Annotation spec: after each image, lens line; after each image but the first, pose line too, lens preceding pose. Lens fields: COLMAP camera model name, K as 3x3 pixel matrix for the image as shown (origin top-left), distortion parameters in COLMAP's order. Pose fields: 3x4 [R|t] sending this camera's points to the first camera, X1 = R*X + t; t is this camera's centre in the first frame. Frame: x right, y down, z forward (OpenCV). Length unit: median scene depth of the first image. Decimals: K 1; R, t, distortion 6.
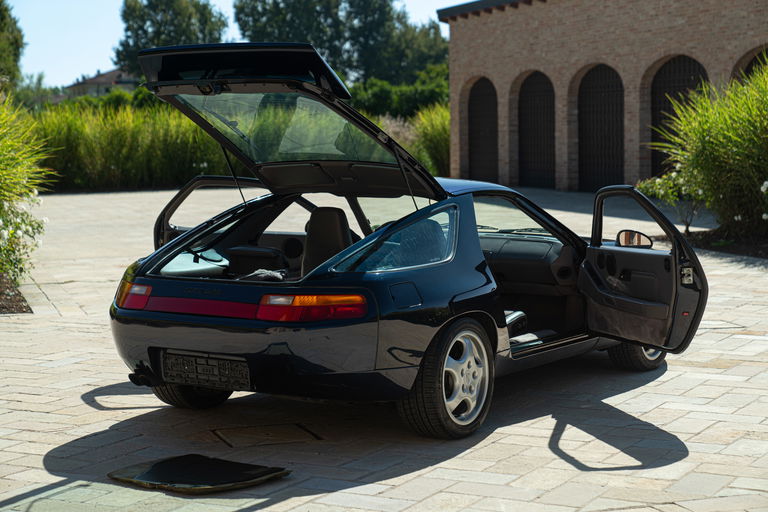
lens RADIAL K [[1535.9, 0, 386.5], [0, 1535.9, 255.8], [0, 0, 1]] dist [0.046187, 0.000000]
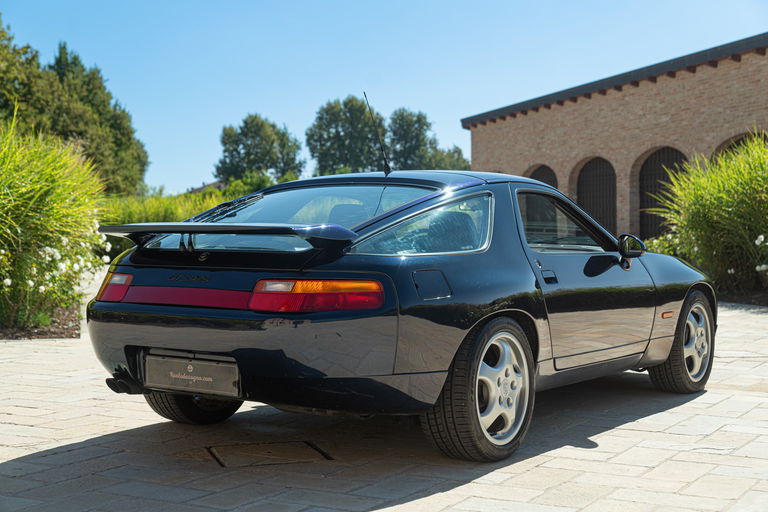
lens RADIAL K [[1159.9, 0, 376.2], [0, 1159.9, 255.4], [0, 0, 1]] dist [0.027484, 0.000000]
pose [[0.999227, 0.008788, -0.038318, 0.001672], [-0.011127, 0.998060, -0.061264, 0.012886], [0.037705, 0.061643, 0.997386, 0.099681]]
